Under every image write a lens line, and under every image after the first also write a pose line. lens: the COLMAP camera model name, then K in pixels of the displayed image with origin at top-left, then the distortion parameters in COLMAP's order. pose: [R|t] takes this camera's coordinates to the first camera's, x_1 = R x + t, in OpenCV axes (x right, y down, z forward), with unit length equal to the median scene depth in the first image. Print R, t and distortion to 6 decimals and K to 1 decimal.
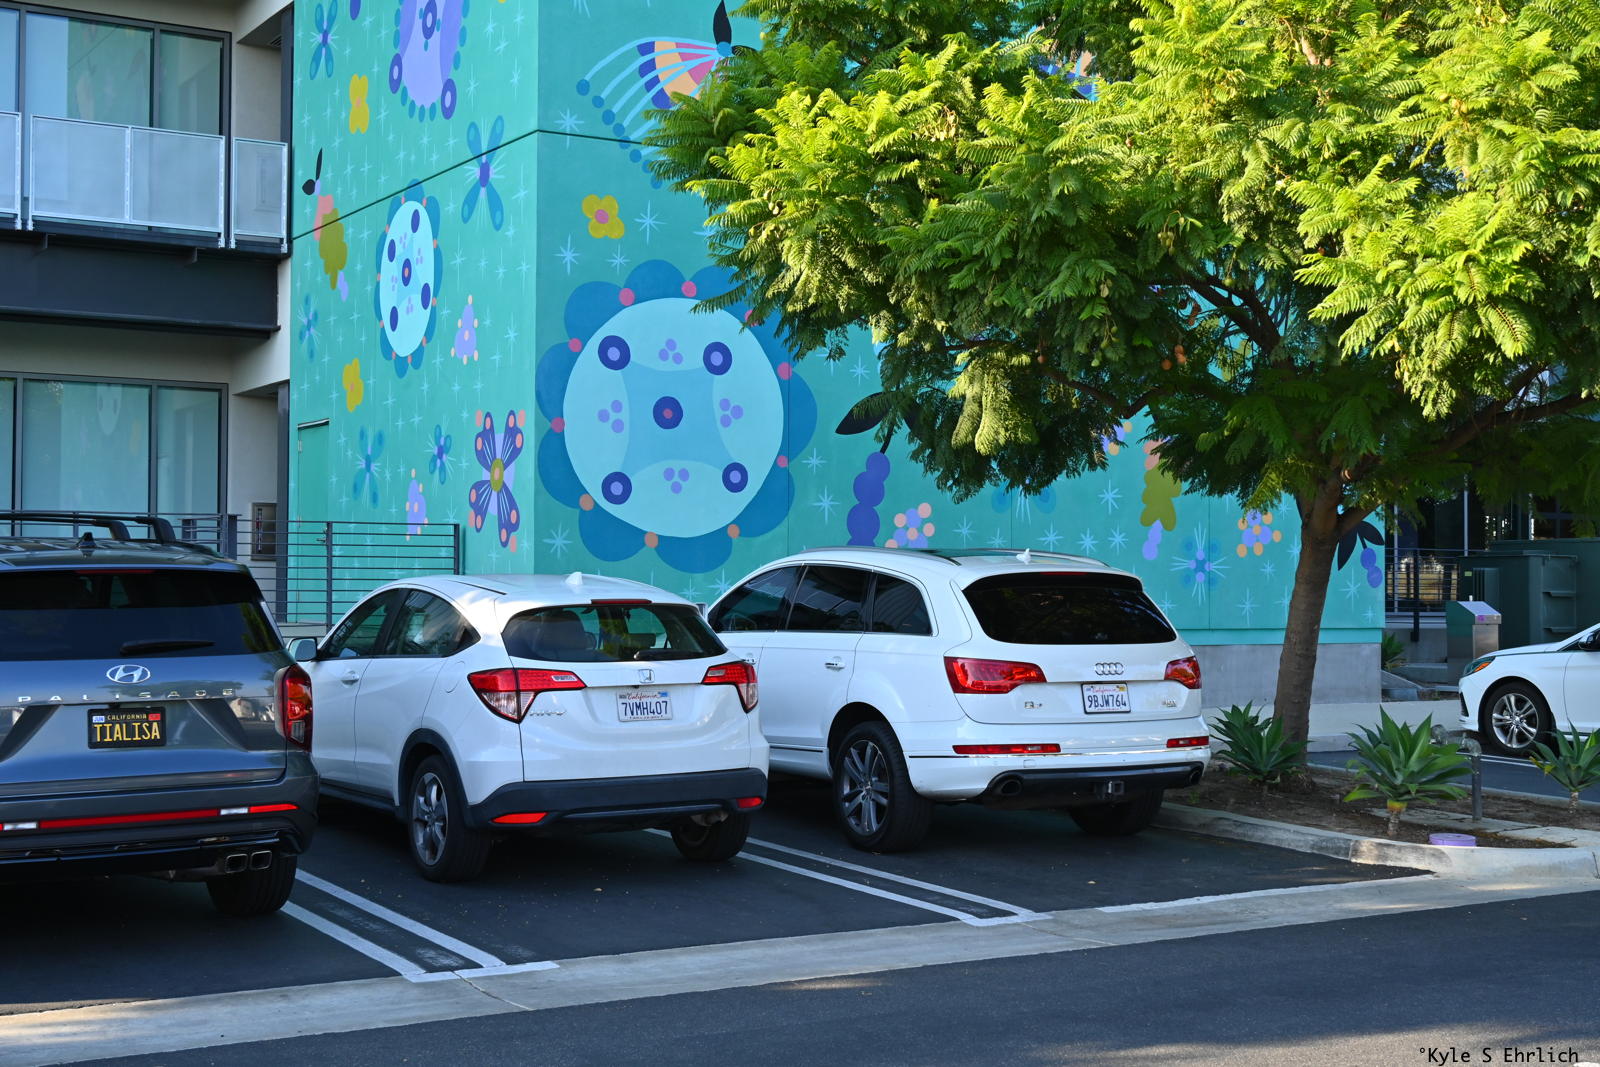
lens RADIAL K [[2134.1, 0, 807.1], [0, 2134.1, 529.5], [0, 0, 1]] dist [0.031908, -0.053879]
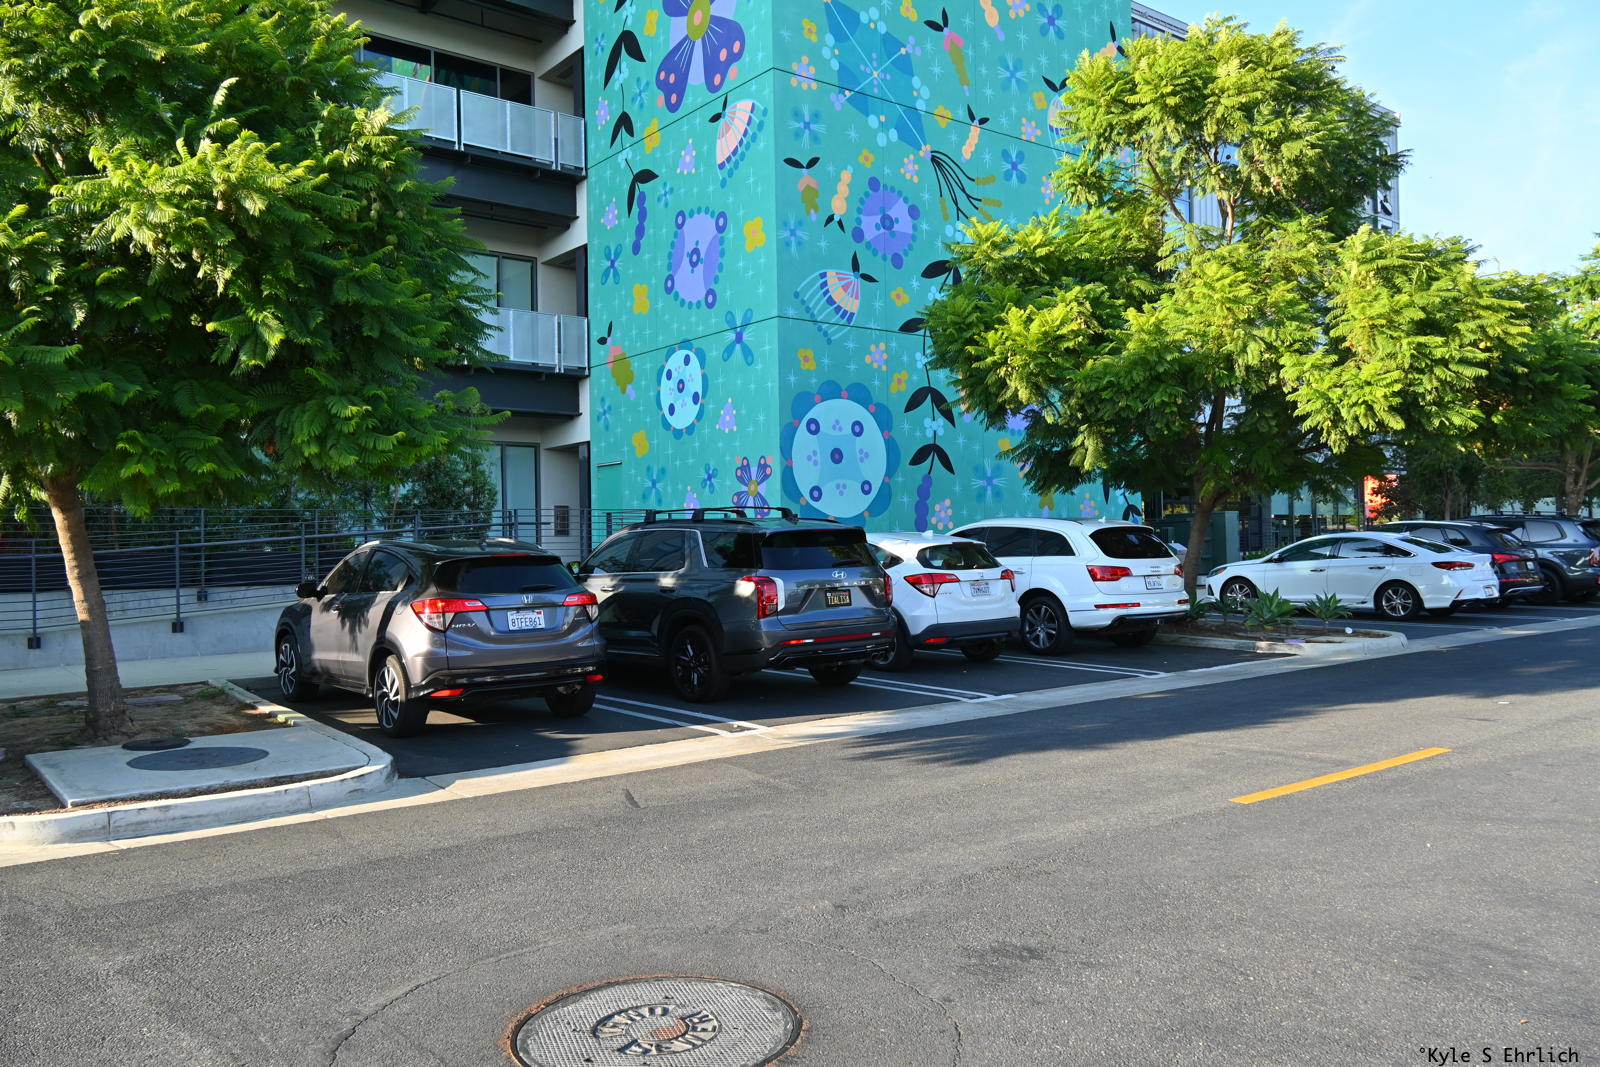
lens RADIAL K [[1209.4, 0, 801.2], [0, 1209.4, 531.9], [0, 0, 1]] dist [0.011273, -0.009157]
pose [[0.992312, -0.020441, 0.122059, -0.239315], [0.019054, 0.999740, 0.012524, 0.002182], [-0.122283, -0.010102, 0.992444, -0.131679]]
